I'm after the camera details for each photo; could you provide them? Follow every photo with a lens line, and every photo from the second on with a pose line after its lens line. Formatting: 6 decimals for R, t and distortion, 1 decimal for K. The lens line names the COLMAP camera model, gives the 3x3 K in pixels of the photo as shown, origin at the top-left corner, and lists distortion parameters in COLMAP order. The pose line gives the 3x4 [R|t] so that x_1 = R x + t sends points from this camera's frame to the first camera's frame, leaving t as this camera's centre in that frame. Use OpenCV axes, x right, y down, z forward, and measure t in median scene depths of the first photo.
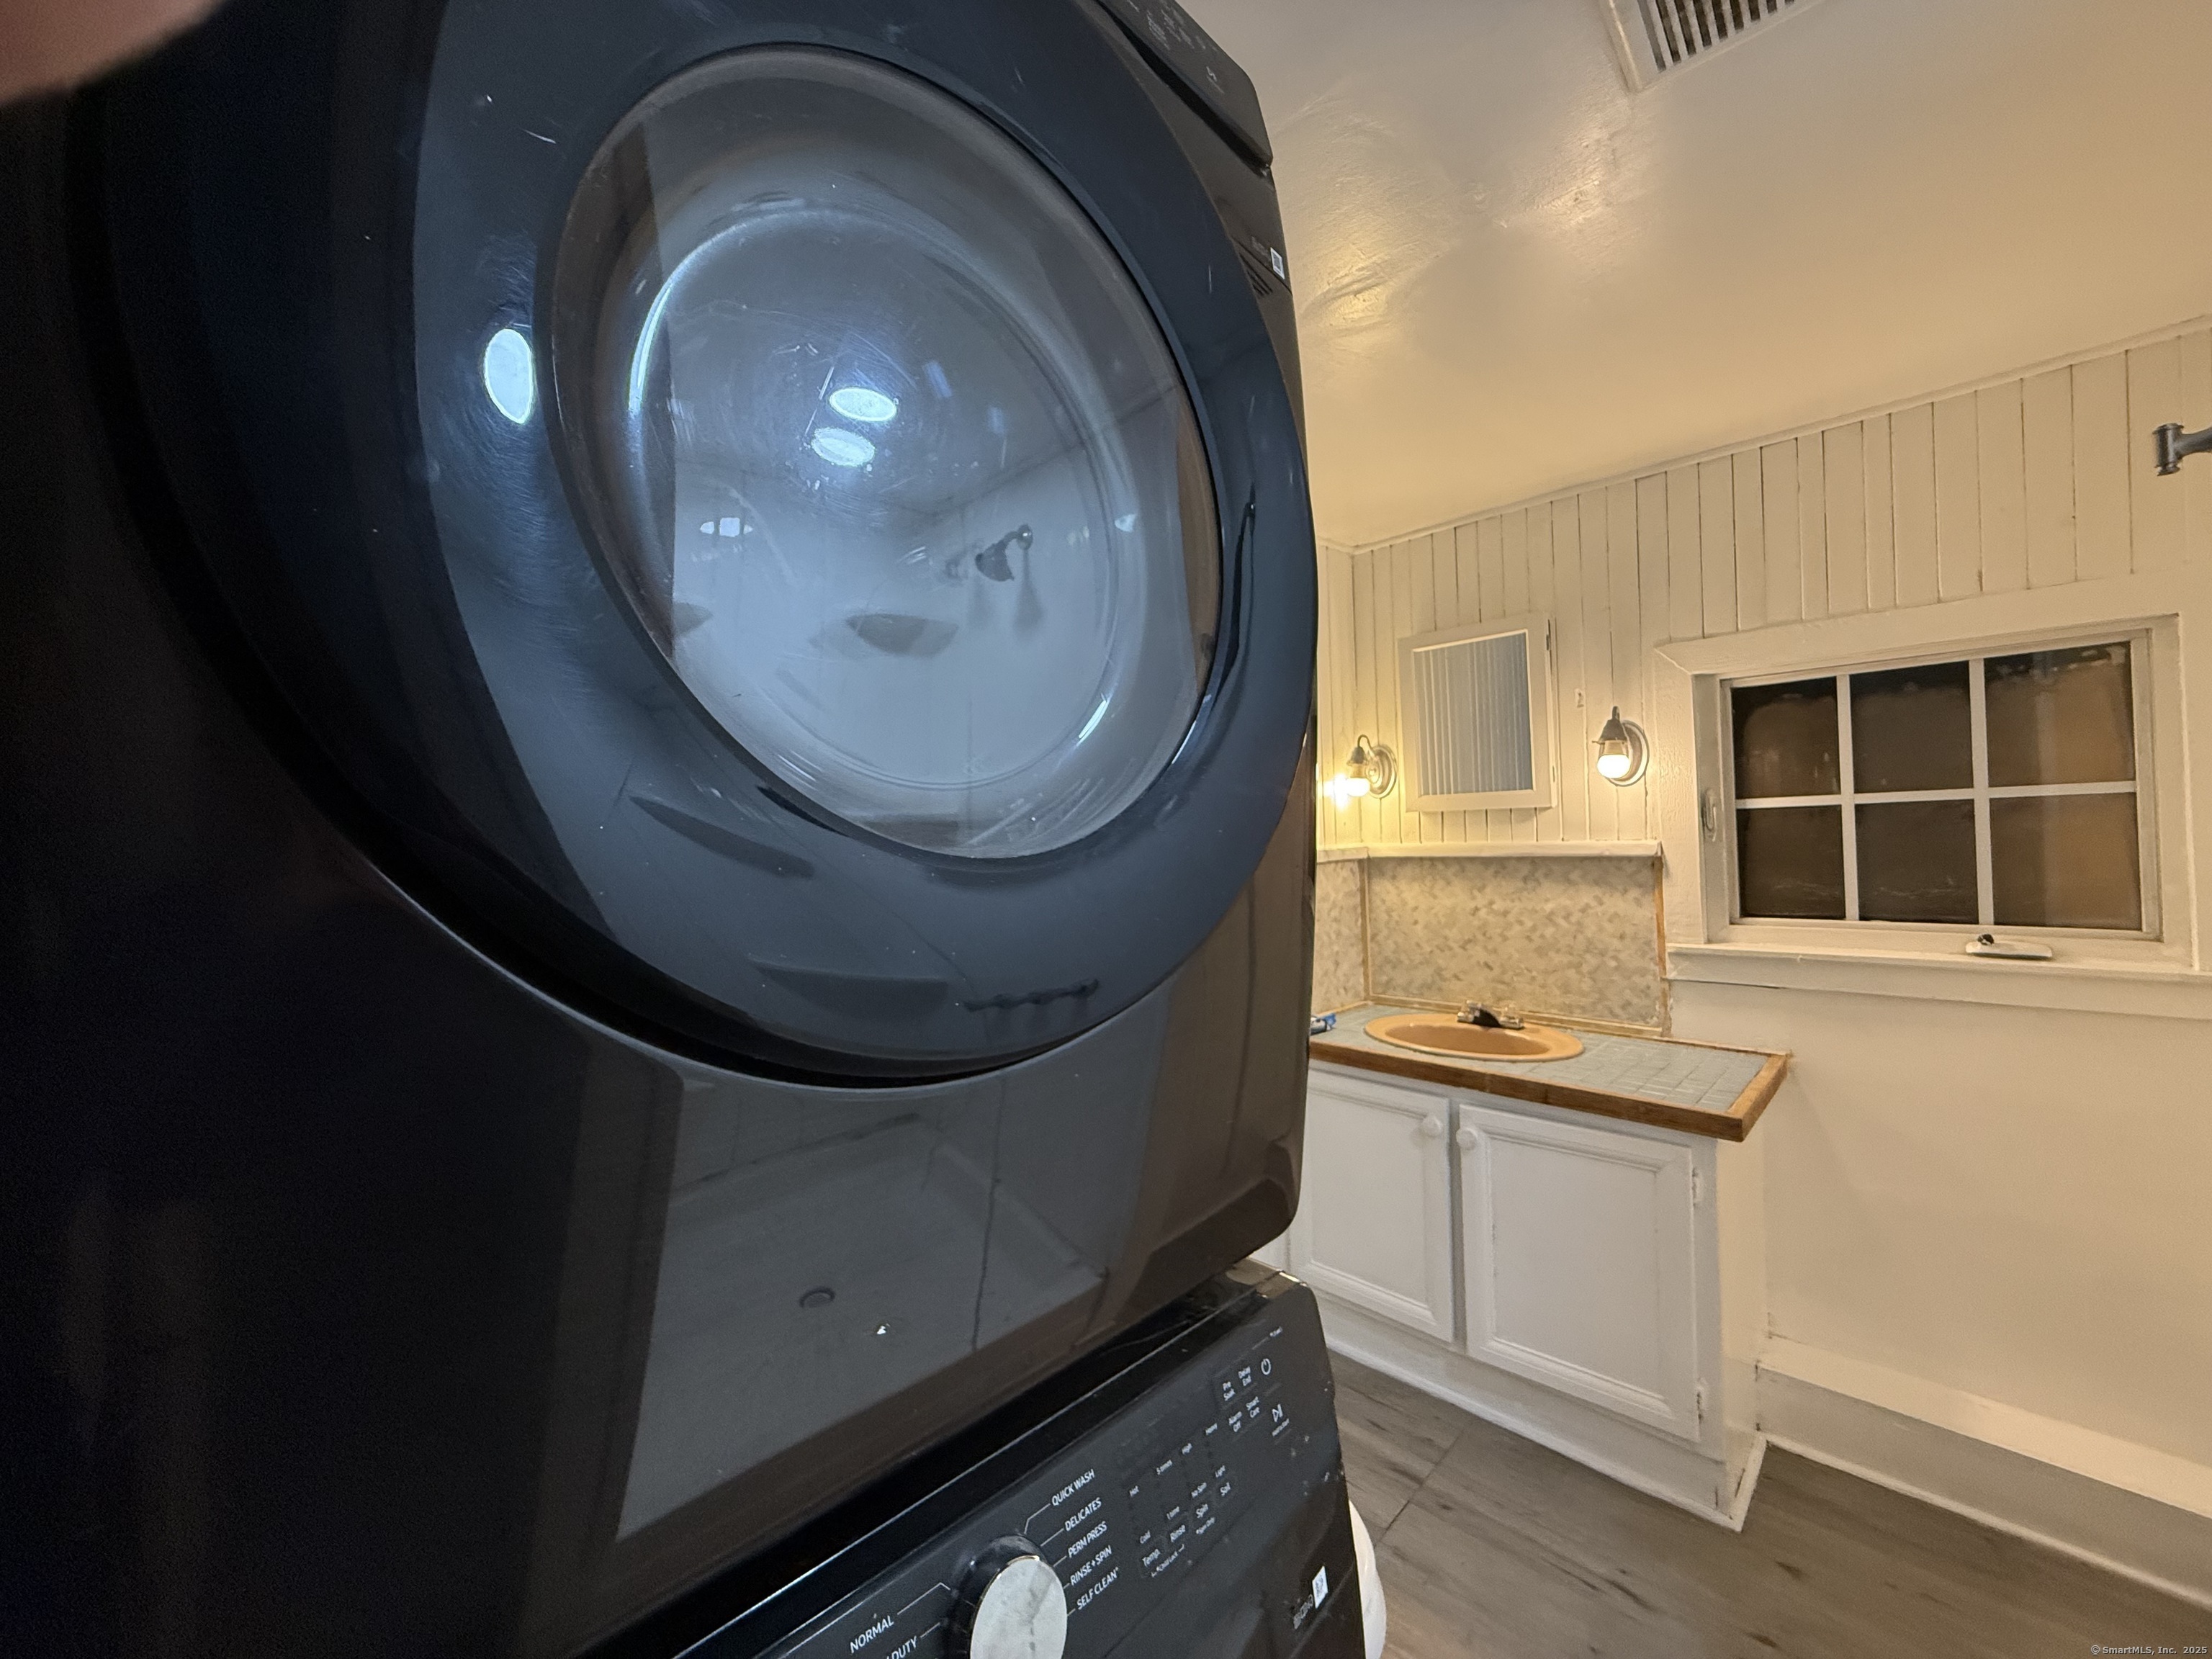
lens RADIAL K [[870.3, 0, 1100.5], [0, 870.3, 827.9], [0, 0, 1]] dist [-0.005324, 0.000978]
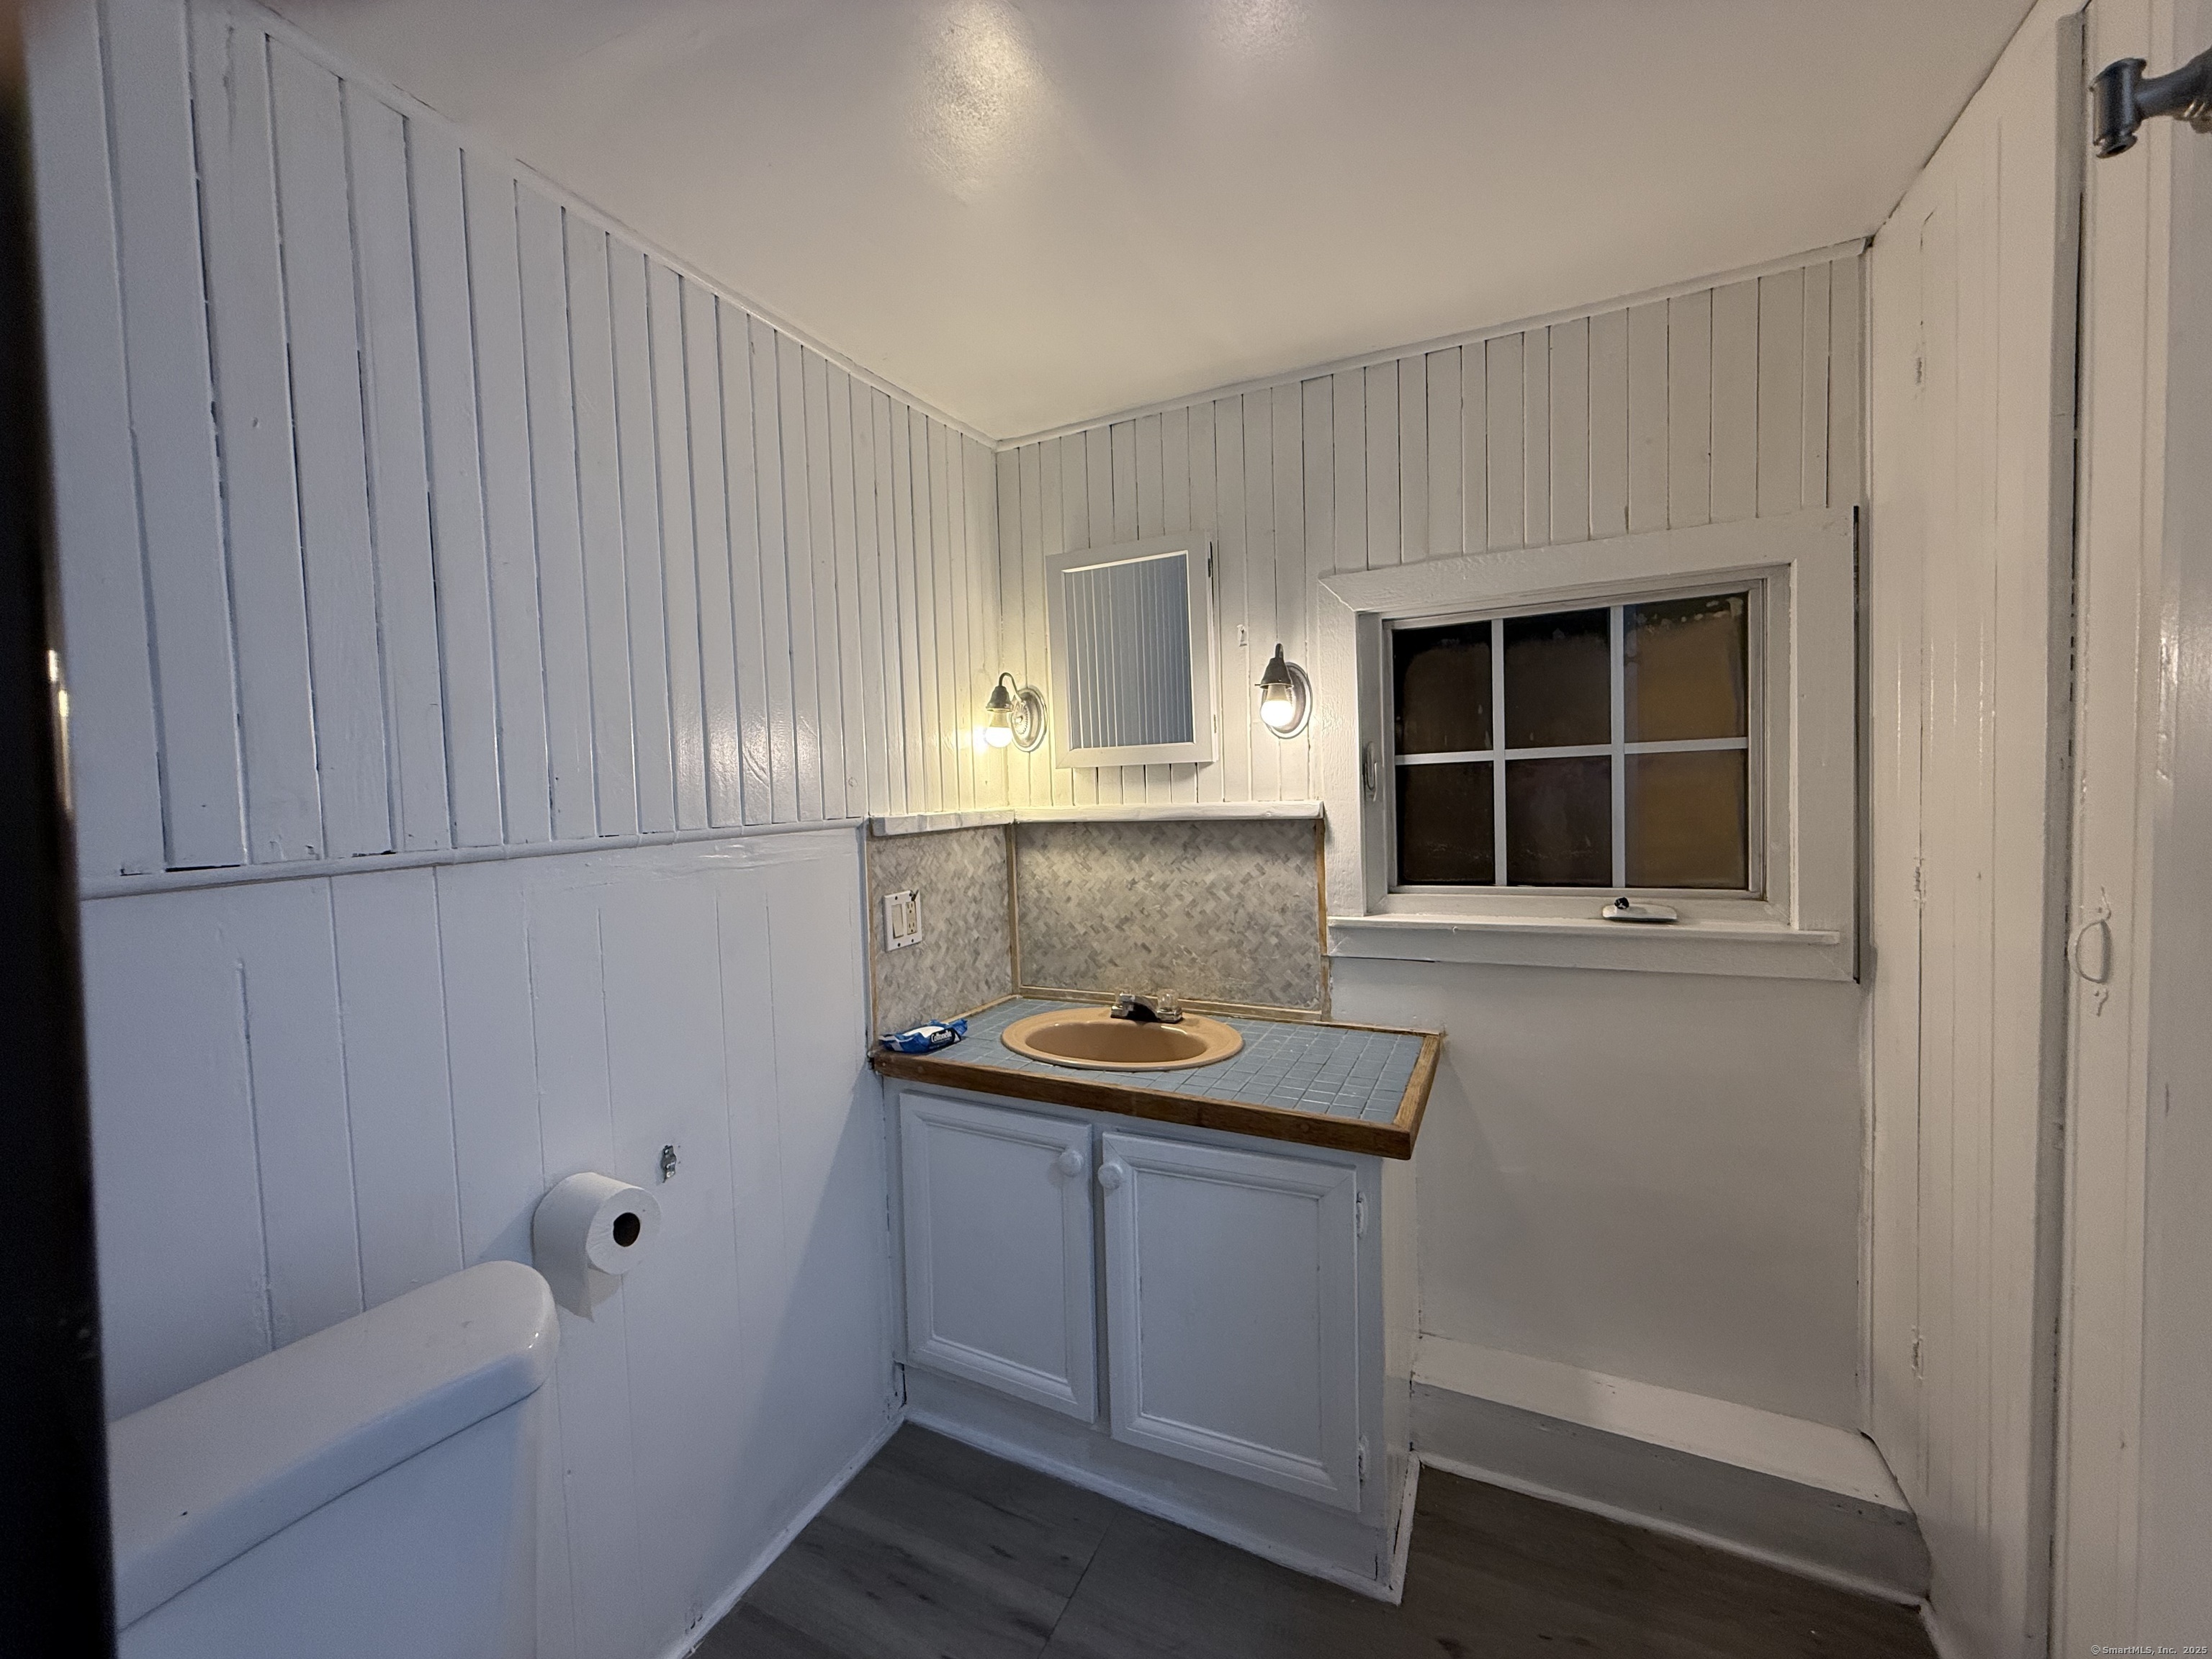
lens RADIAL K [[870.3, 0, 1098.1], [0, 870.3, 825.2], [0, 0, 1]] dist [-0.005324, 0.000978]
pose [[0.945751, -0.010653, 0.324717, 0.159467], [-0.000667, 0.999397, 0.034729, 0.010152], [-0.324891, -0.033061, 0.945173, 0.267627]]
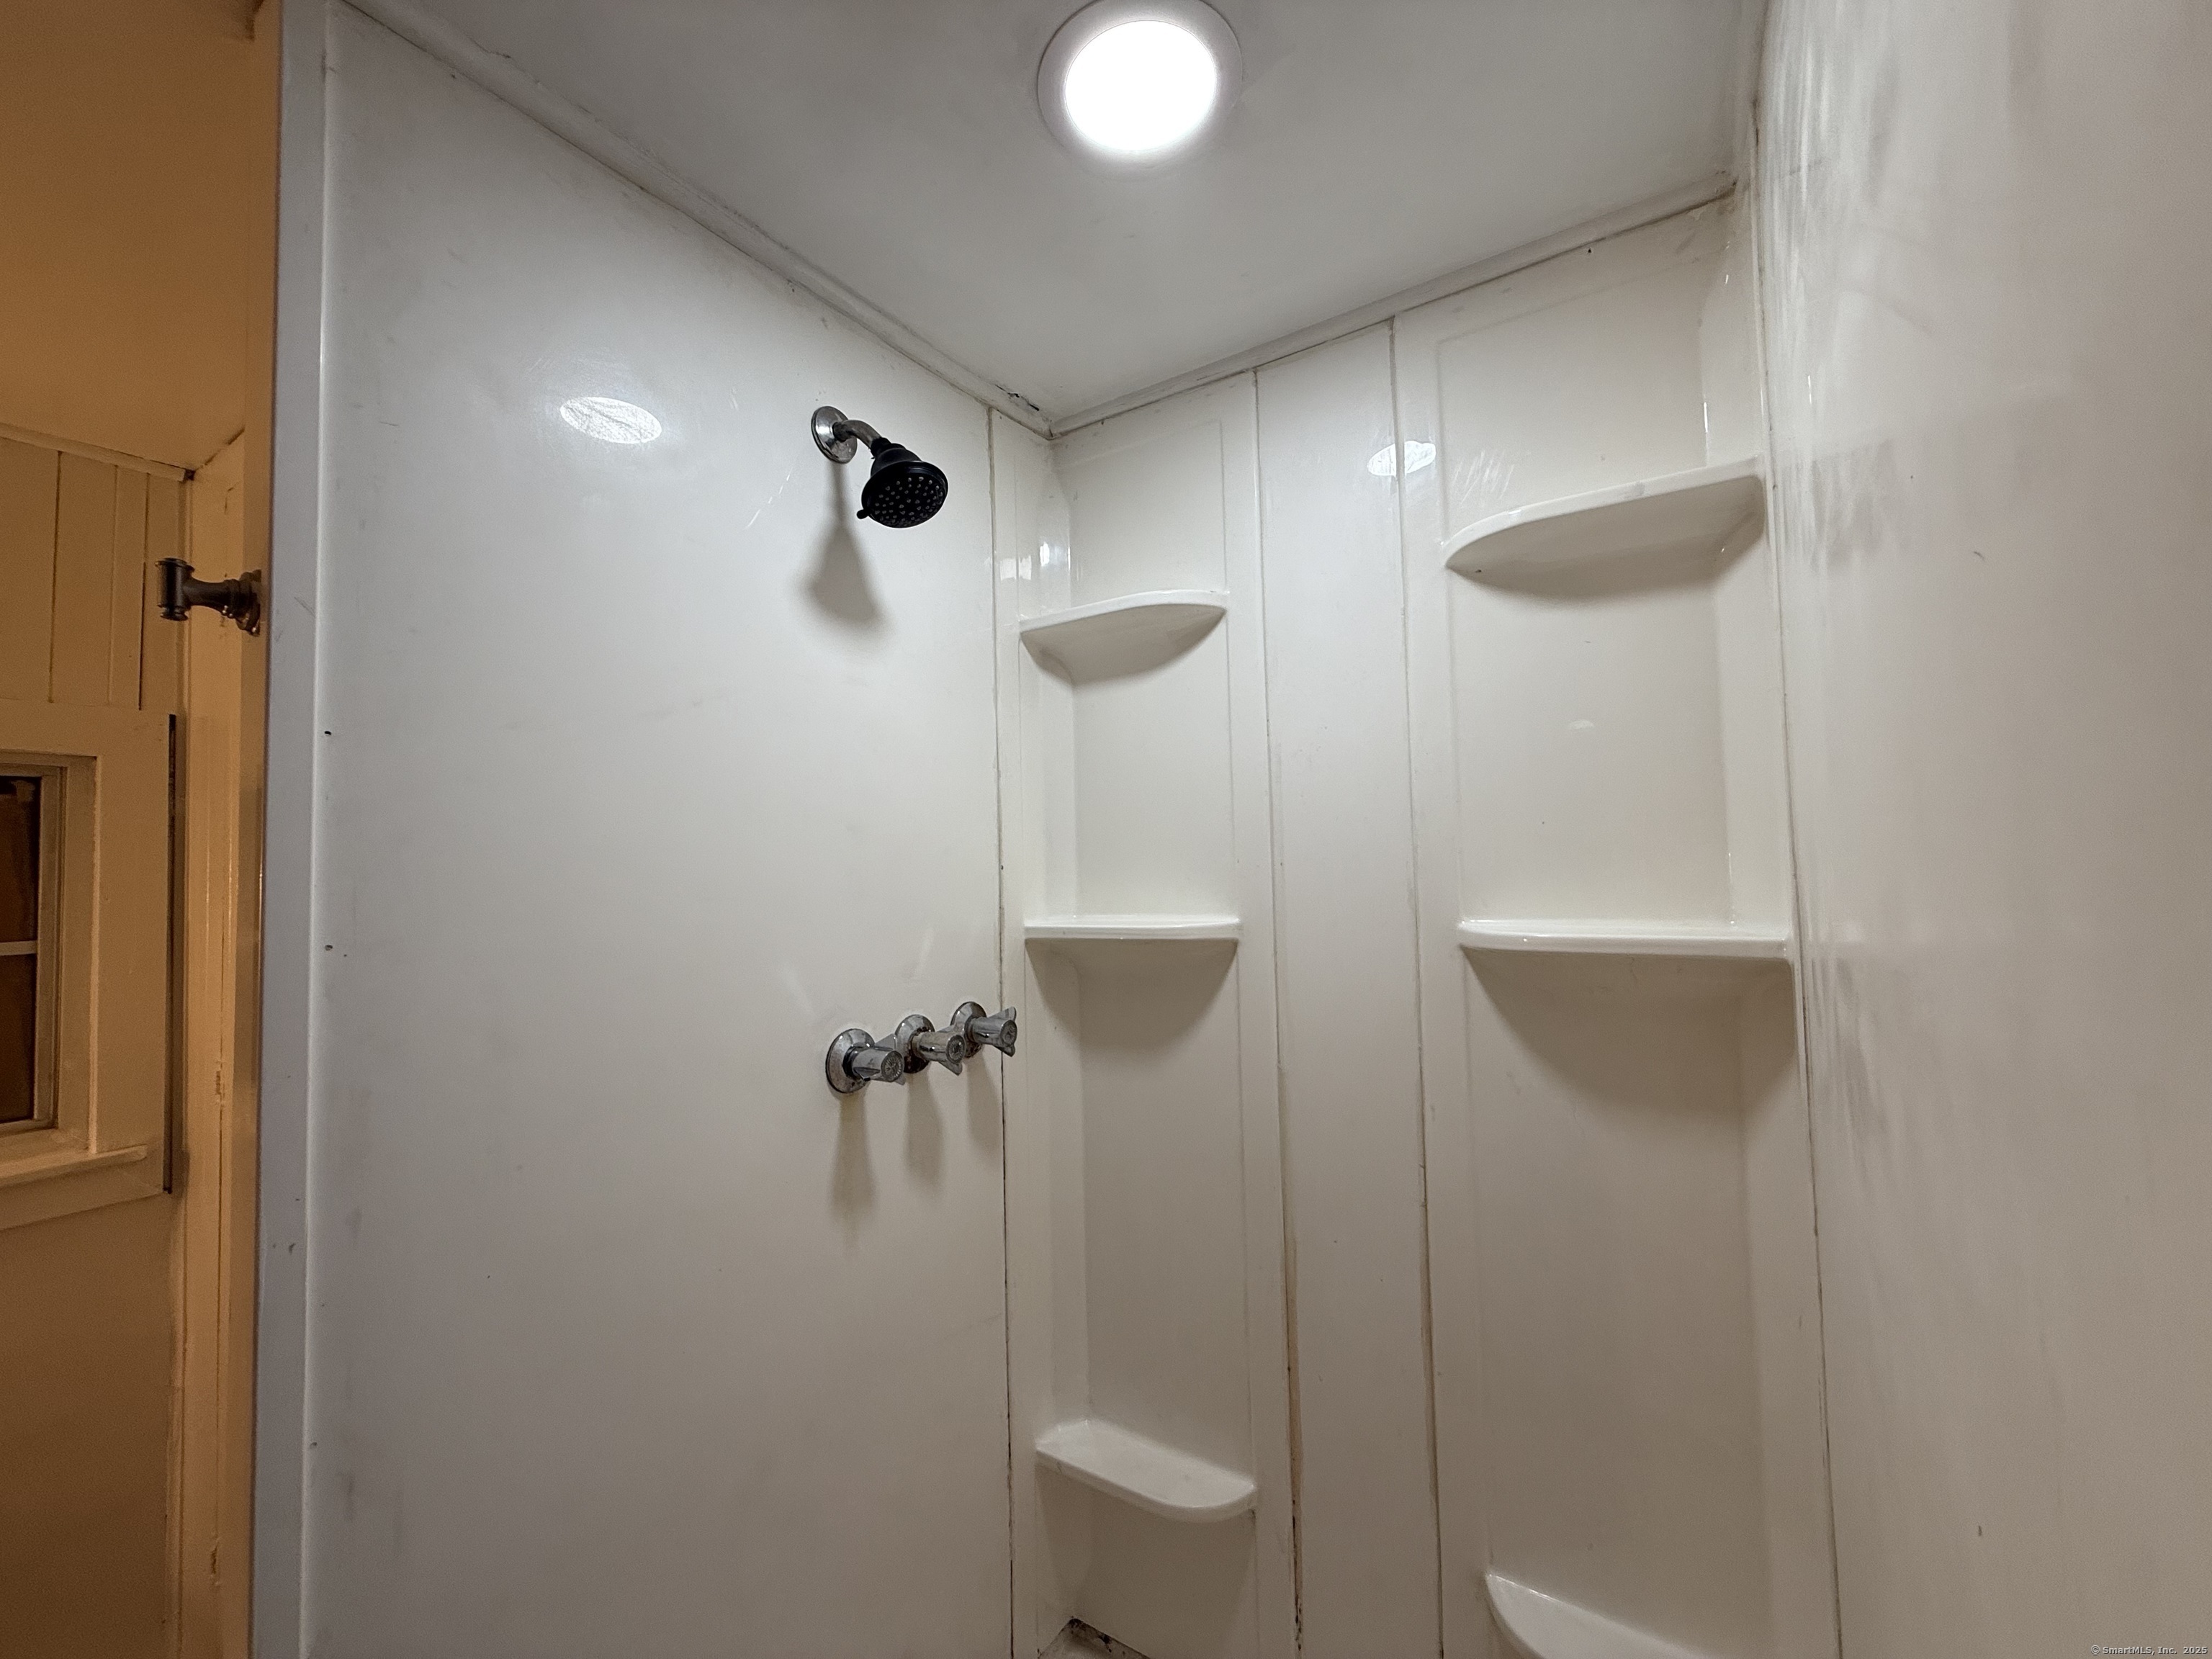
lens RADIAL K [[870.3, 0, 1092.8], [0, 870.3, 825.7], [0, 0, 1]] dist [-0.005324, 0.000978]
pose [[-0.209171, 0.090085, 0.973721, 0.117834], [0.038395, 0.995736, -0.083874, -0.048195], [-0.977125, 0.019842, -0.211738, 0.138307]]
